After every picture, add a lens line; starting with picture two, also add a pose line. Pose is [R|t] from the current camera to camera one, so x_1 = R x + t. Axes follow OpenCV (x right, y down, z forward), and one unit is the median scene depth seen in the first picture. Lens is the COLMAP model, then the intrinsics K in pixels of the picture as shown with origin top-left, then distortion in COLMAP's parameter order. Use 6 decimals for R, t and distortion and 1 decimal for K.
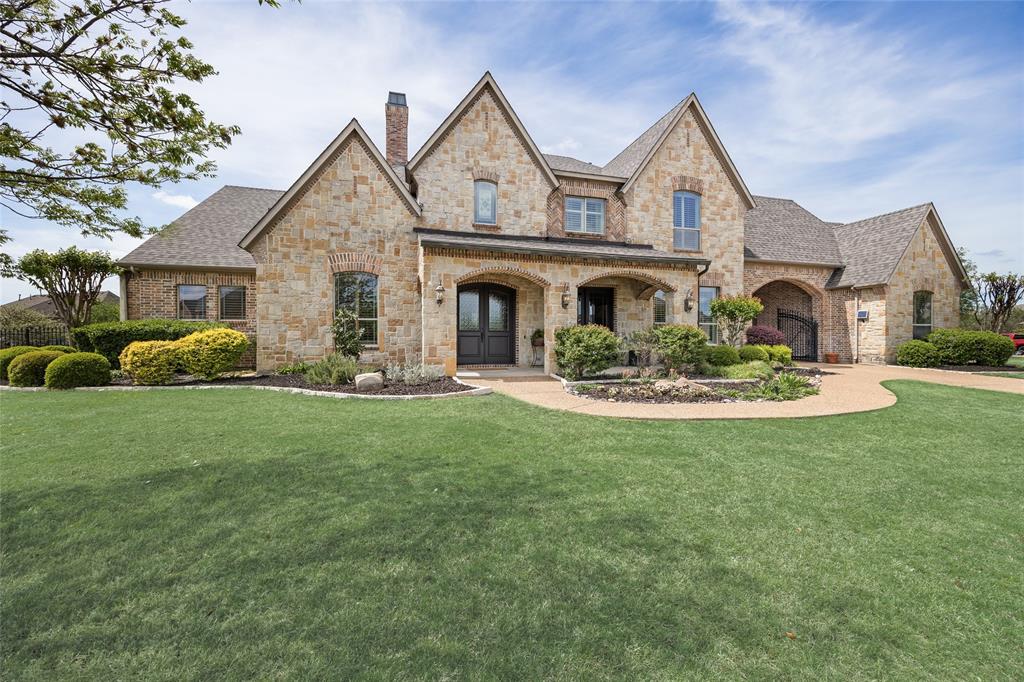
lens RADIAL K [[397.5, 0, 512.8], [0, 397.5, 336.7], [0, 0, 1]] dist [-0.013031, 0.000137]
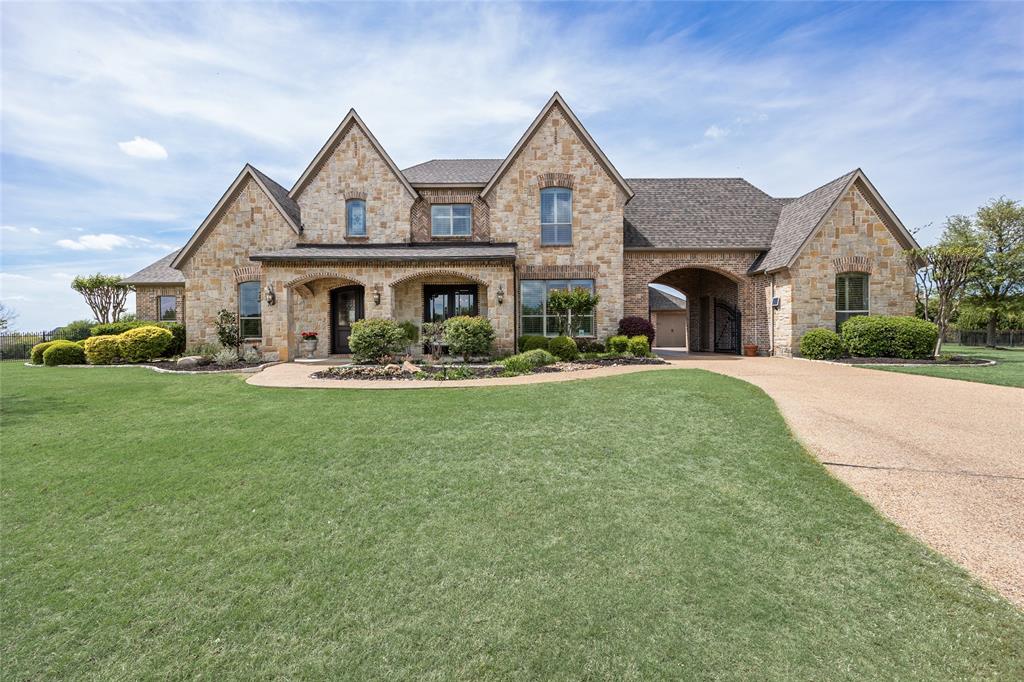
lens RADIAL K [[397.5, 0, 511.7], [0, 397.5, 335.8], [0, 0, 1]] dist [-0.013031, 0.000137]
pose [[0.967924, -0.009665, -0.251057, 0.626754], [0.010053, 0.999949, 0.000261, 0.018356], [0.251042, -0.002777, 0.967972, -0.031810]]
